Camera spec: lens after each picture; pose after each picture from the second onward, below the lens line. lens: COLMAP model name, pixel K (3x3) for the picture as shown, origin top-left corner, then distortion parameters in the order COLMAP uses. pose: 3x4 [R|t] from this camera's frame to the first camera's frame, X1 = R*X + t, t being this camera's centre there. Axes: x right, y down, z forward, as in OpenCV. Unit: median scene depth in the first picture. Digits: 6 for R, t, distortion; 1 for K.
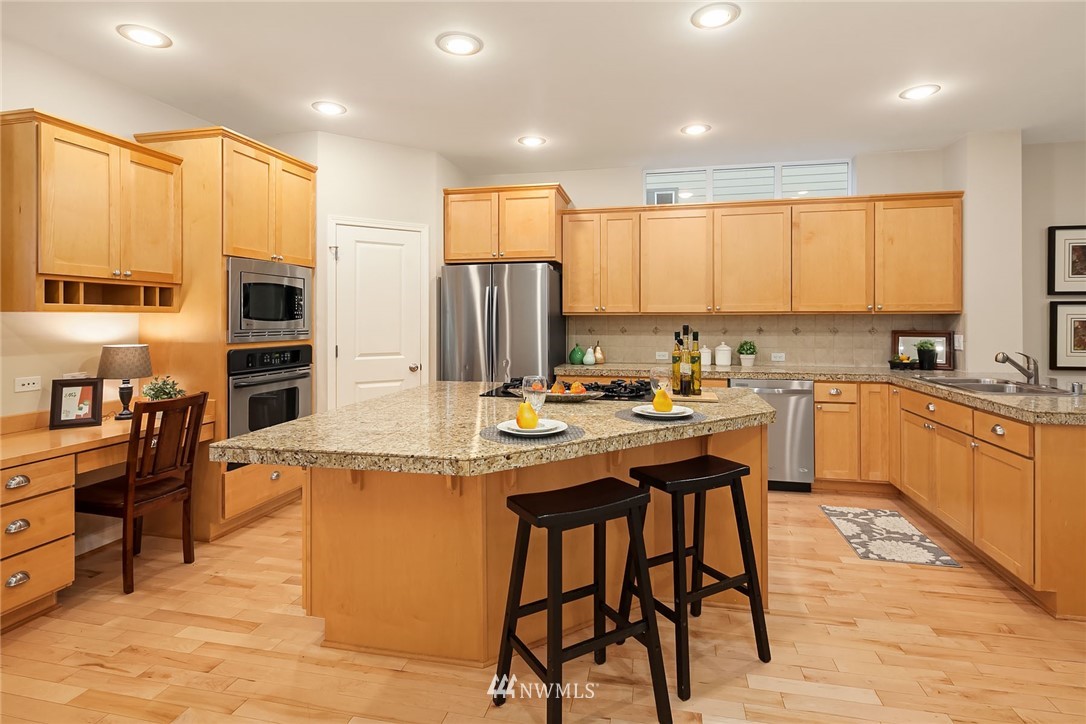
lens RADIAL K [[535.1, 0, 545.5], [0, 535.1, 337.5], [0, 0, 1]] dist [0.003028, 0.000269]
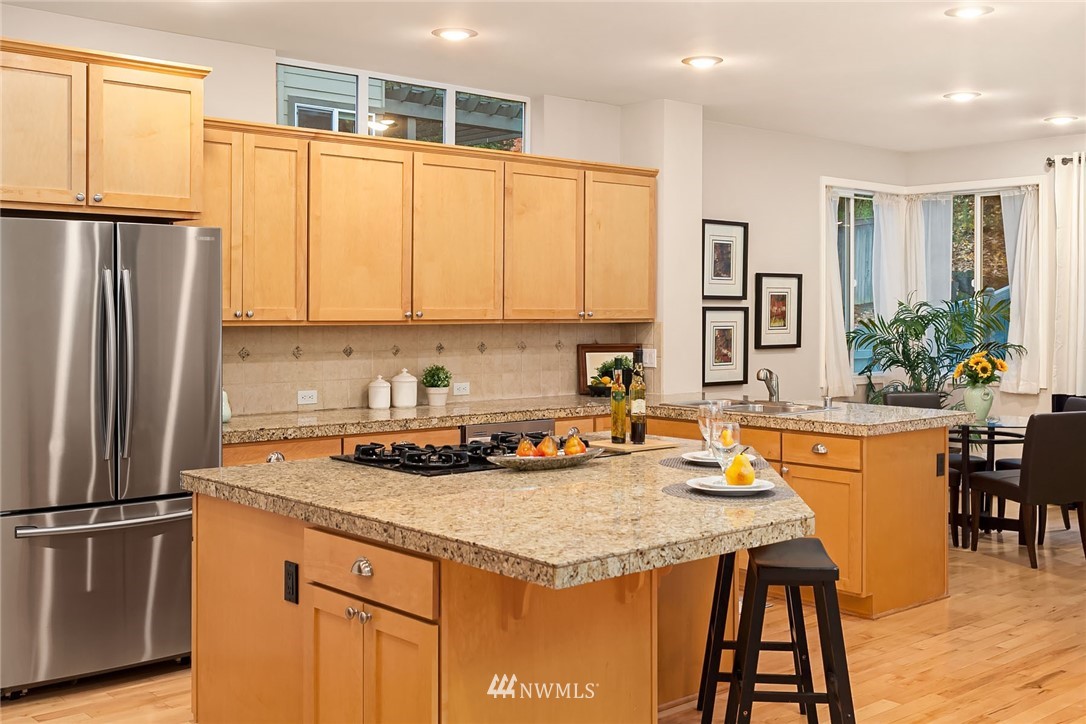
lens RADIAL K [[1218.7, 0, 543.0], [0, 1218.7, 362.0], [0, 0, 1]] dist [0.008141, 0.003671]
pose [[0.583571, -0.033689, 0.811363, -0.764988], [0.023808, 0.999419, 0.024373, -0.031869], [-0.811713, 0.005093, 0.584034, 0.071043]]
